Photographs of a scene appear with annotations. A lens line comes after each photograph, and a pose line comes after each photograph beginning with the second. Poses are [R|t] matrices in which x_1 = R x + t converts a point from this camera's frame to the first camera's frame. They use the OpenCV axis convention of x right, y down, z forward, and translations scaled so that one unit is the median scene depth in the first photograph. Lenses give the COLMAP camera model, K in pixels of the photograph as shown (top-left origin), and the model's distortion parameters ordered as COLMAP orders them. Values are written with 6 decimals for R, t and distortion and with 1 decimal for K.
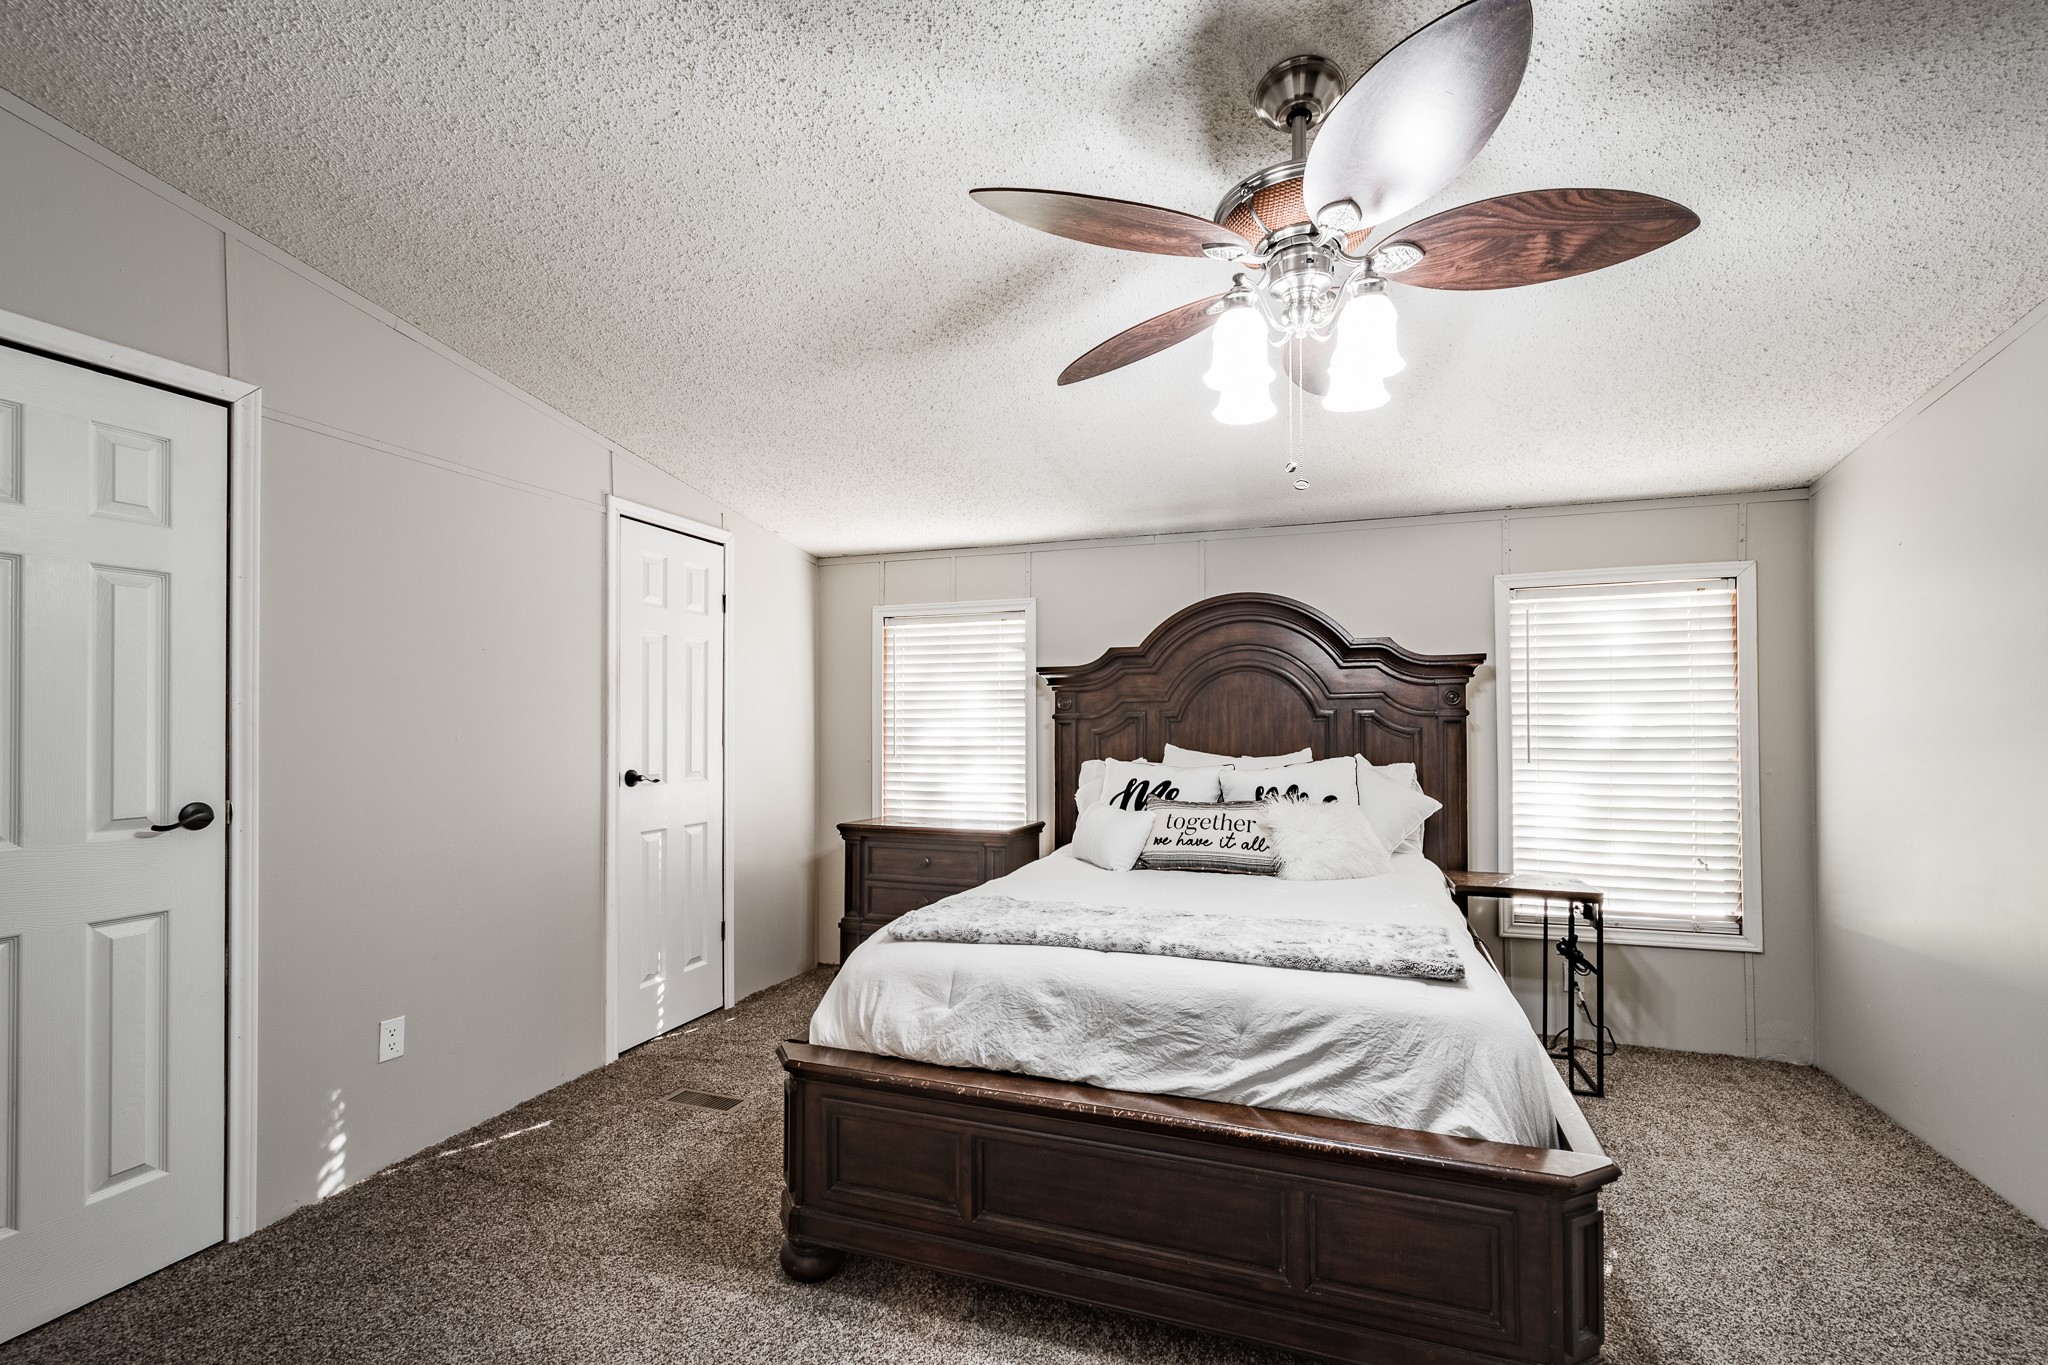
lens RADIAL K [[904.8, 0, 1039.6], [0, 904.8, 712.2], [0, 0, 1]] dist [0.004423, 0.000034]
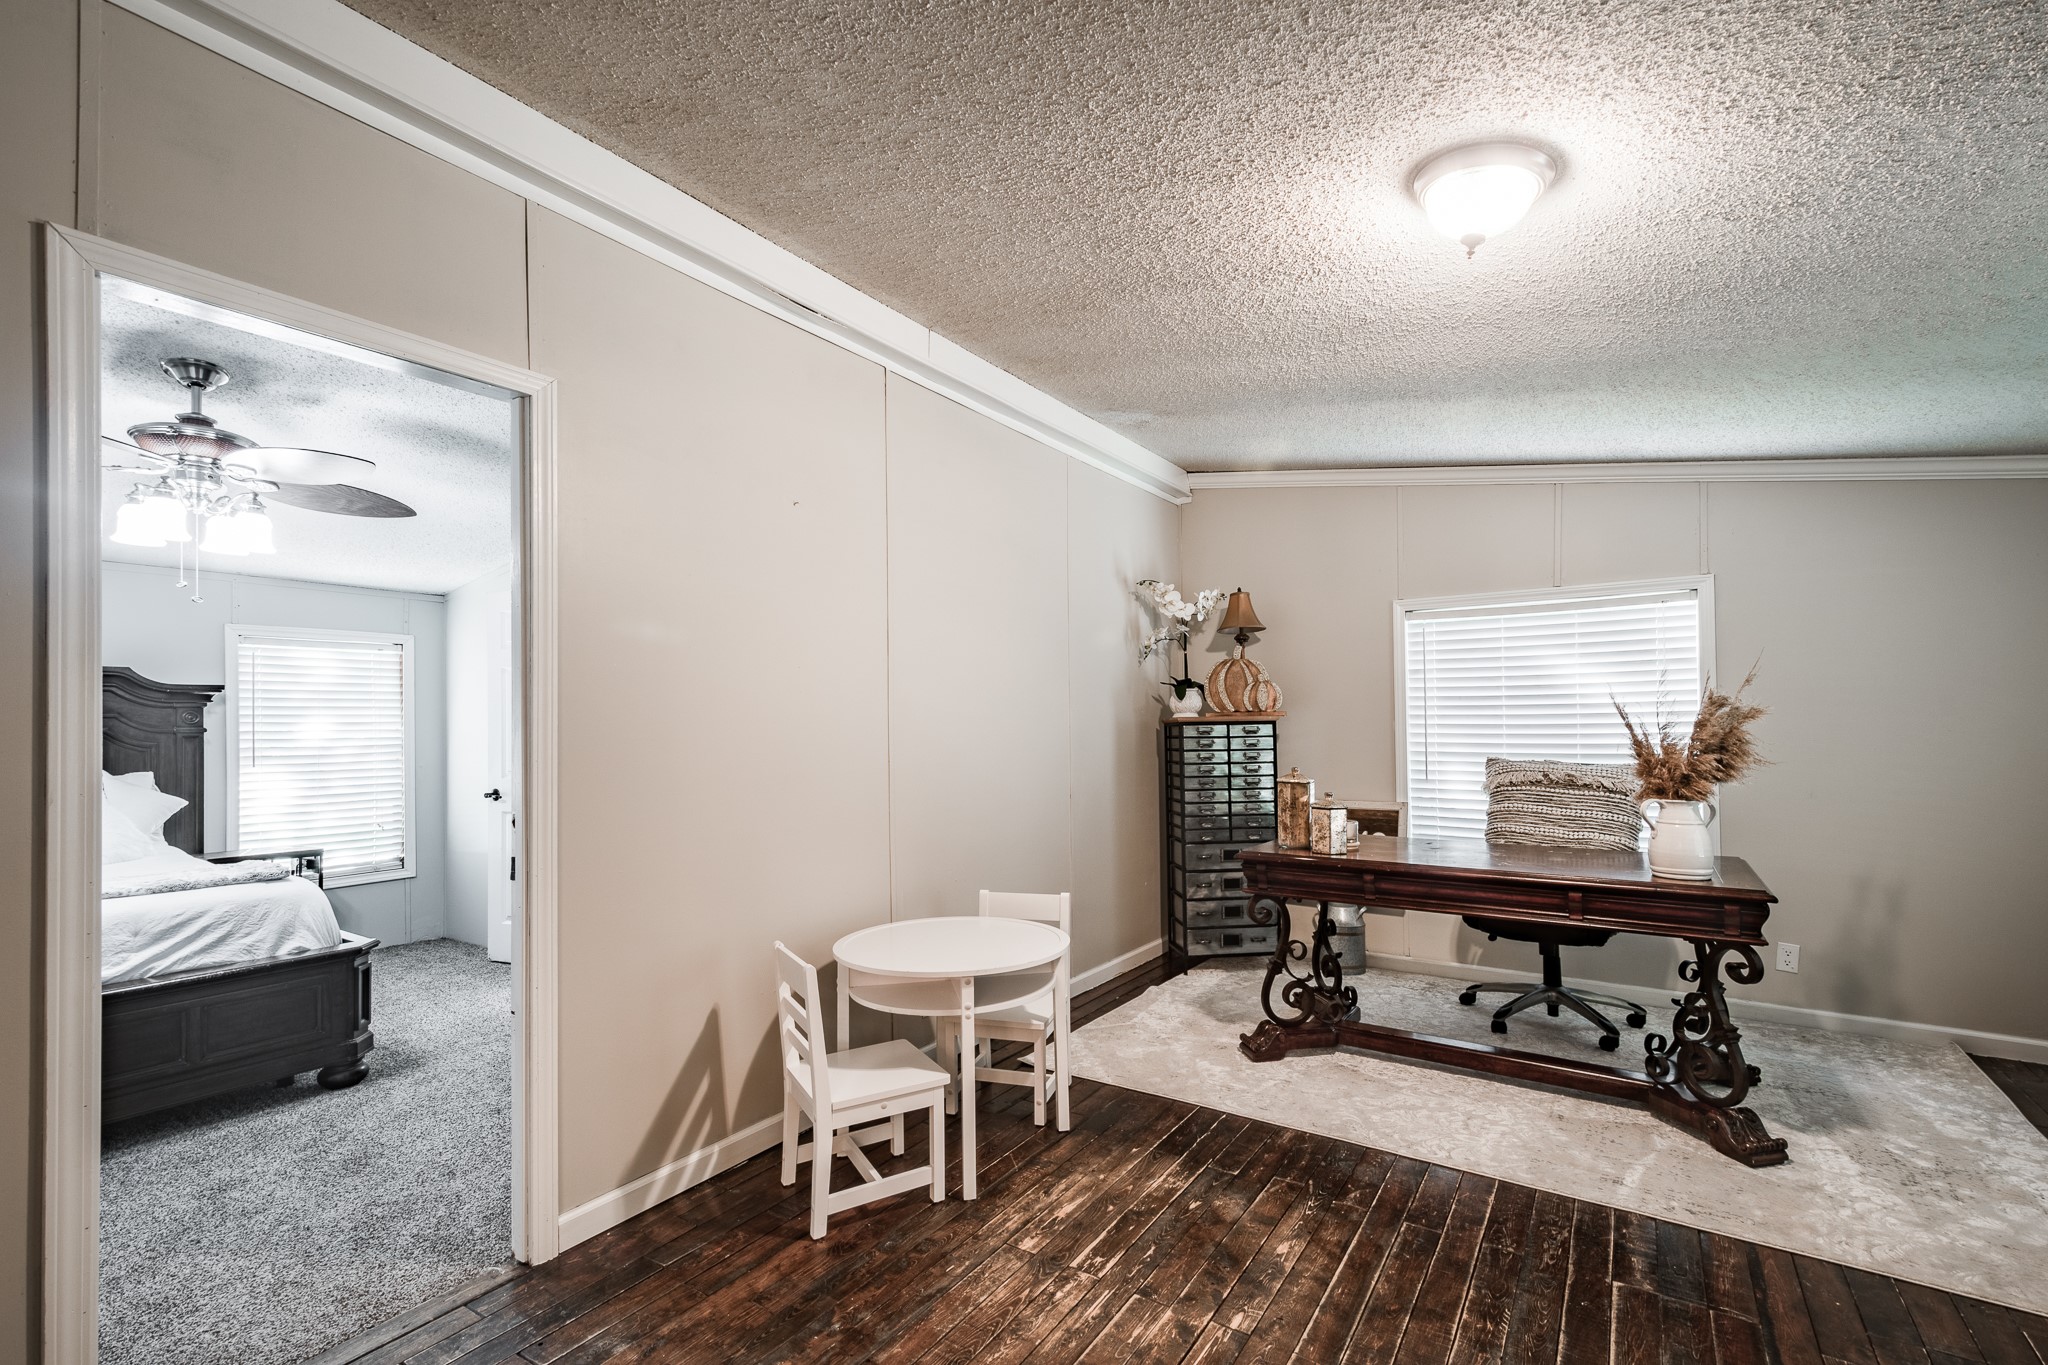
lens RADIAL K [[904.8, 0, 1039.6], [0, 904.8, 712.2], [0, 0, 1]] dist [0.004423, 0.000034]
pose [[0.261248, 0.013052, 0.965183, -0.490111], [-0.002162, 0.999914, -0.012936, -0.011177], [-0.965269, 0.001293, 0.261254, -0.511220]]
